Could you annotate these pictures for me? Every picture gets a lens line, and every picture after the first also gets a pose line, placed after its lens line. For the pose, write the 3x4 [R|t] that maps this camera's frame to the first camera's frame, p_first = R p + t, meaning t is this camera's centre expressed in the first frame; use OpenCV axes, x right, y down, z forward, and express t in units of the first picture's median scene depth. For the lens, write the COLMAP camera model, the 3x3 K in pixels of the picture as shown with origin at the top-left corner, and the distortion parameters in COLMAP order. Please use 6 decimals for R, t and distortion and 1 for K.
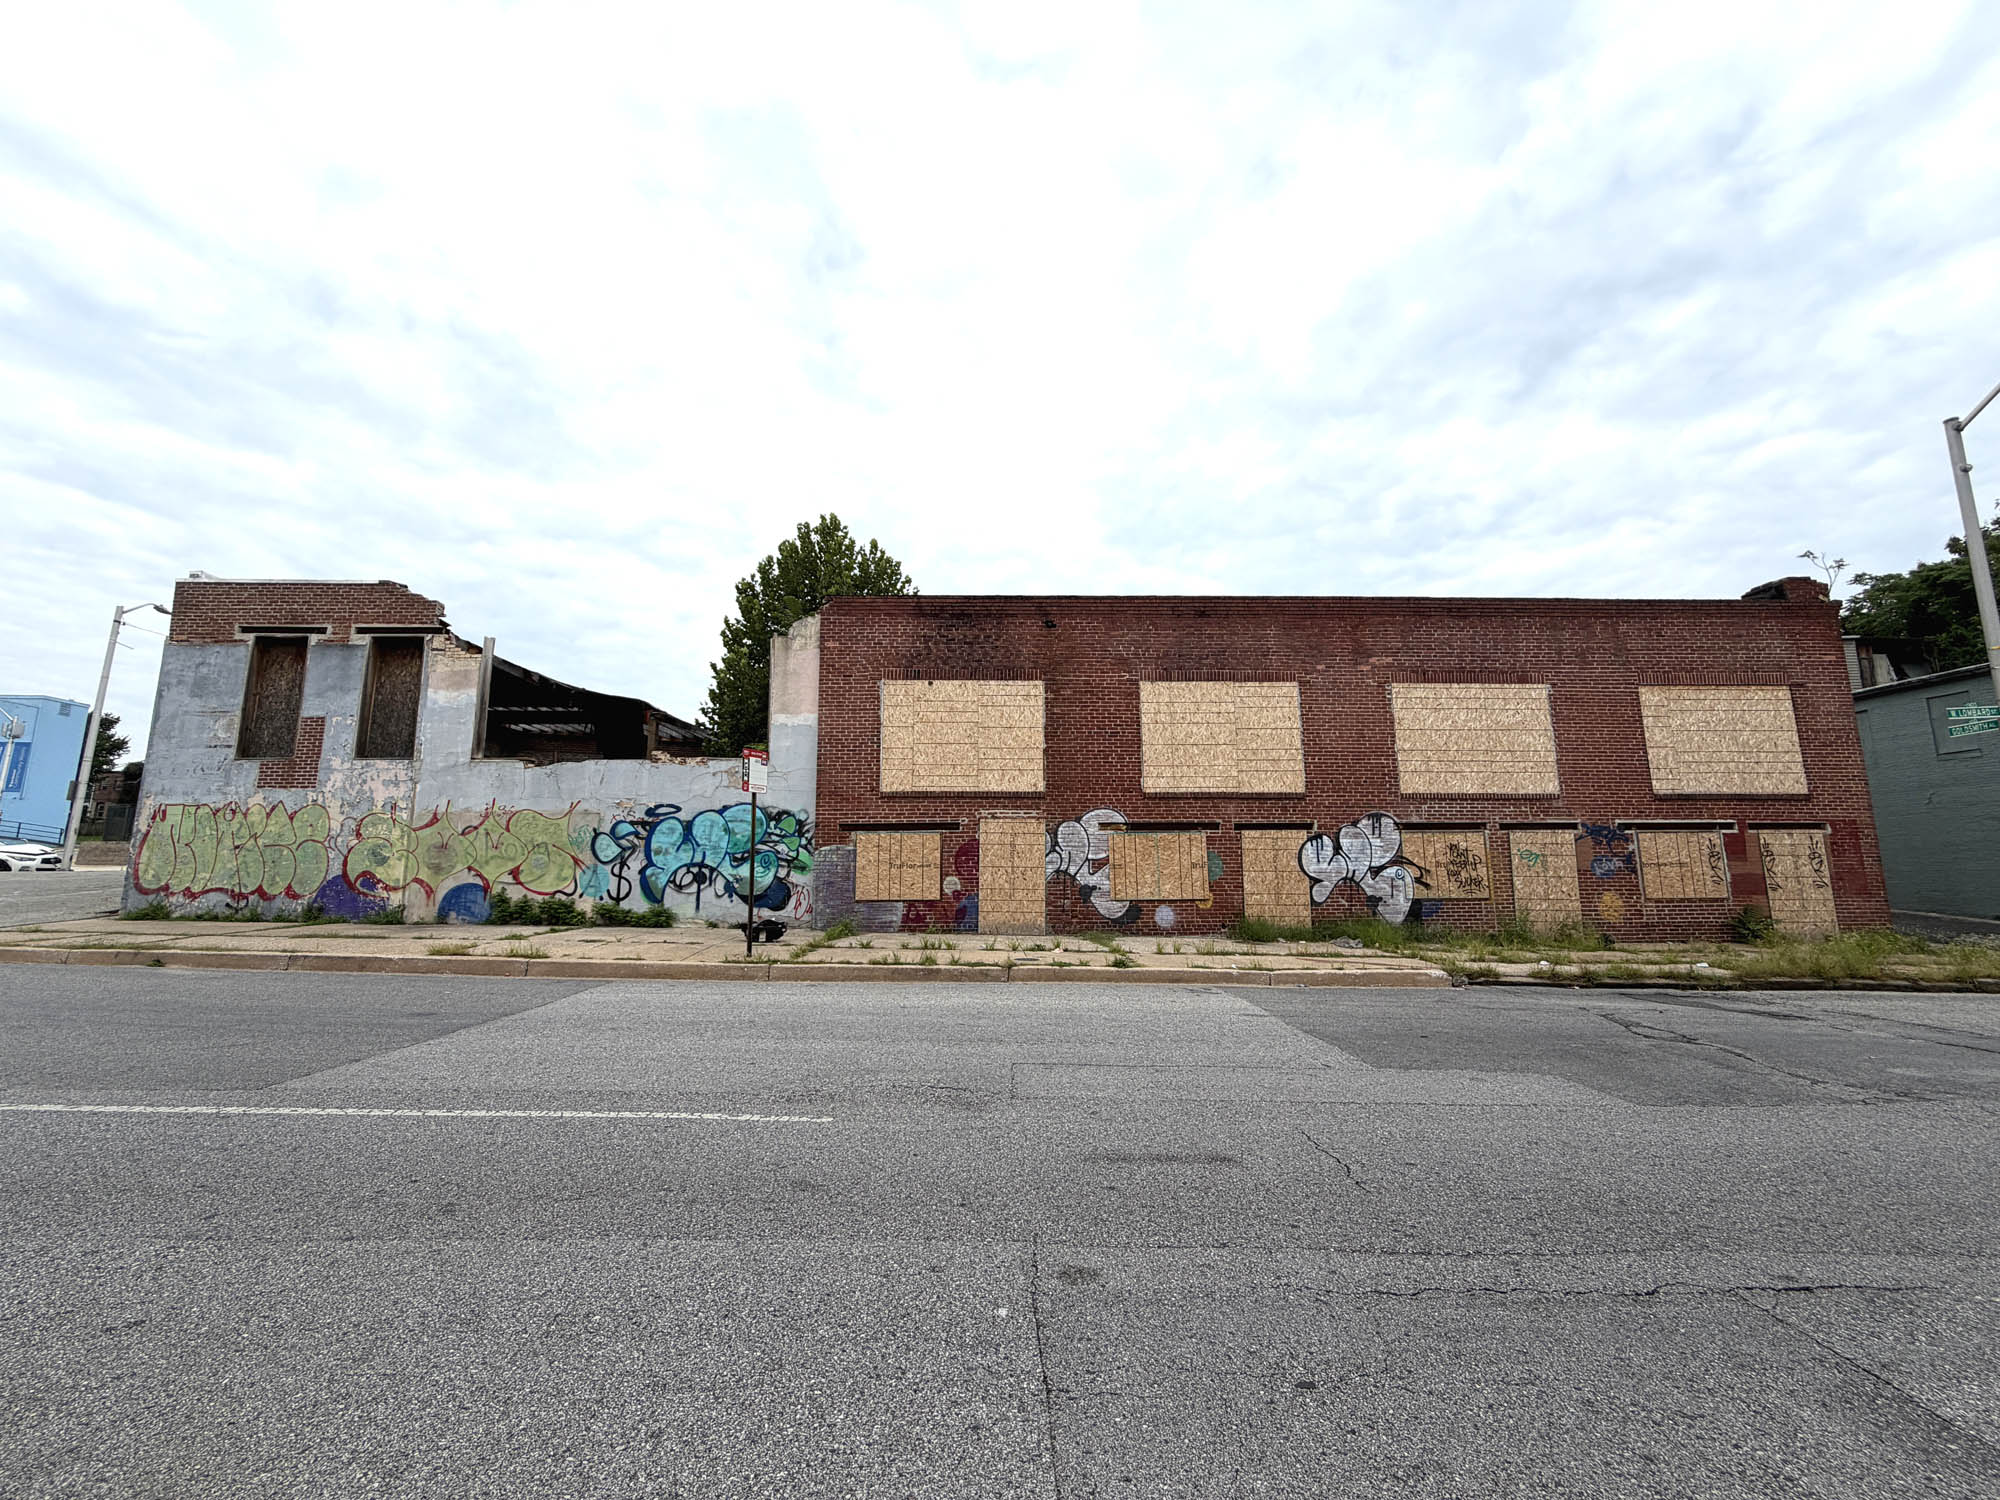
lens RADIAL K [[850.0, 0, 992.3], [0, 850.0, 744.1], [0, 0, 1]] dist [0.002944, -0.000131]
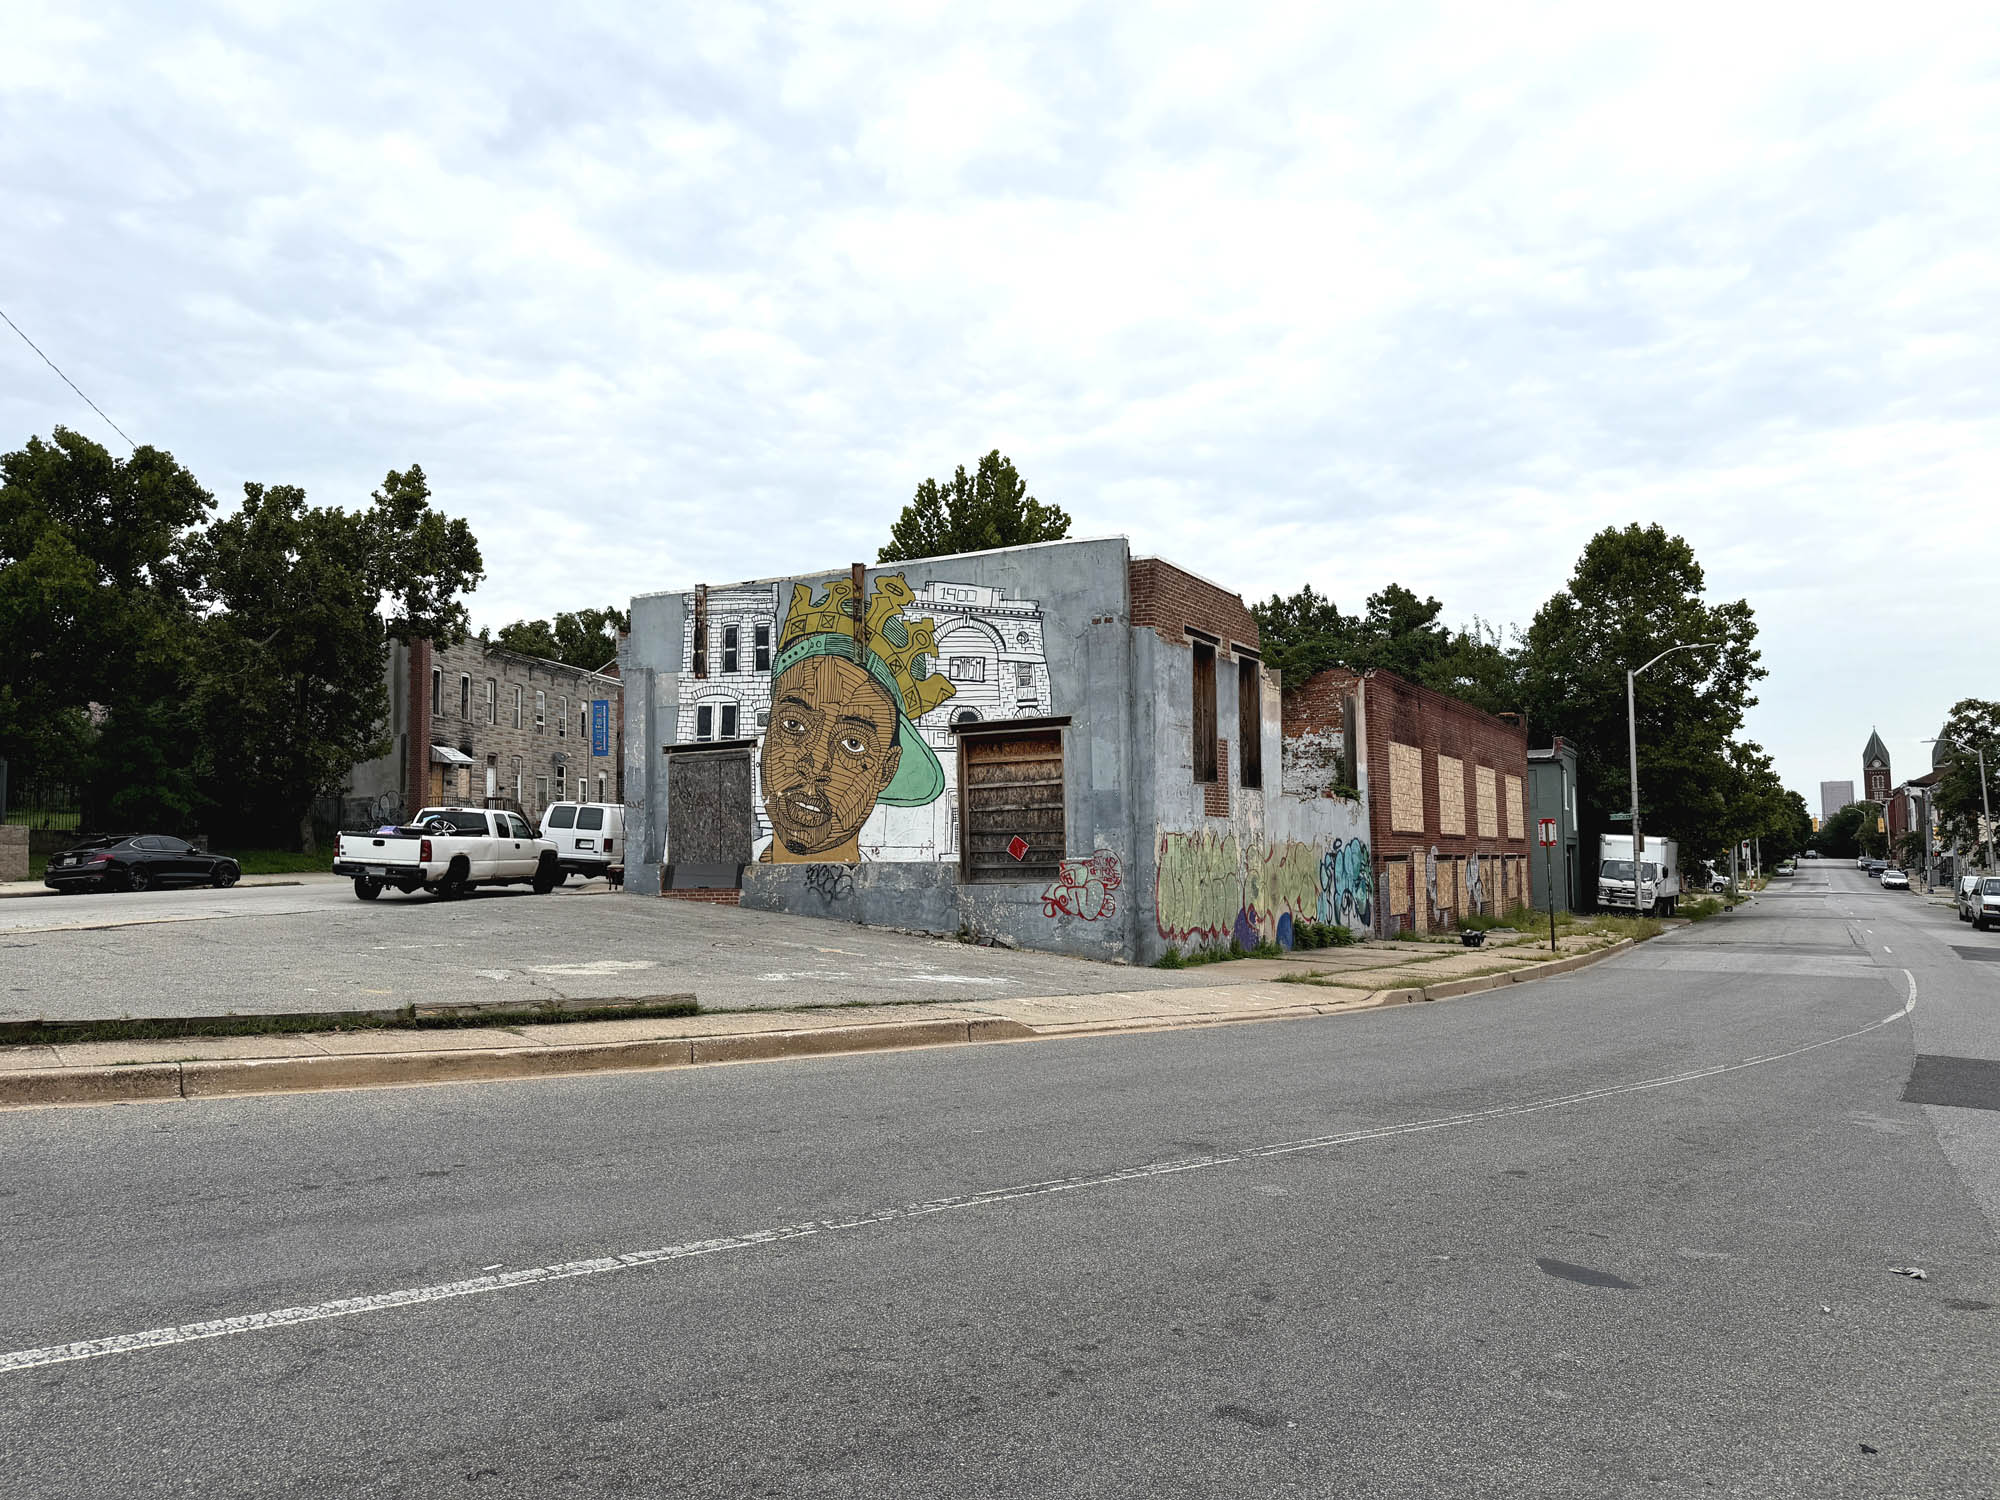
lens RADIAL K [[1460.3, 0, 1000.0], [0, 1460.3, 750.0], [0, 0, 1]] dist [0.180033, -0.363961]
pose [[0.481427, 0.060138, 0.874421, -2.363865], [-0.136987, 0.990546, 0.007296, 0.000956], [-0.865715, -0.123297, 0.485114, 0.450610]]
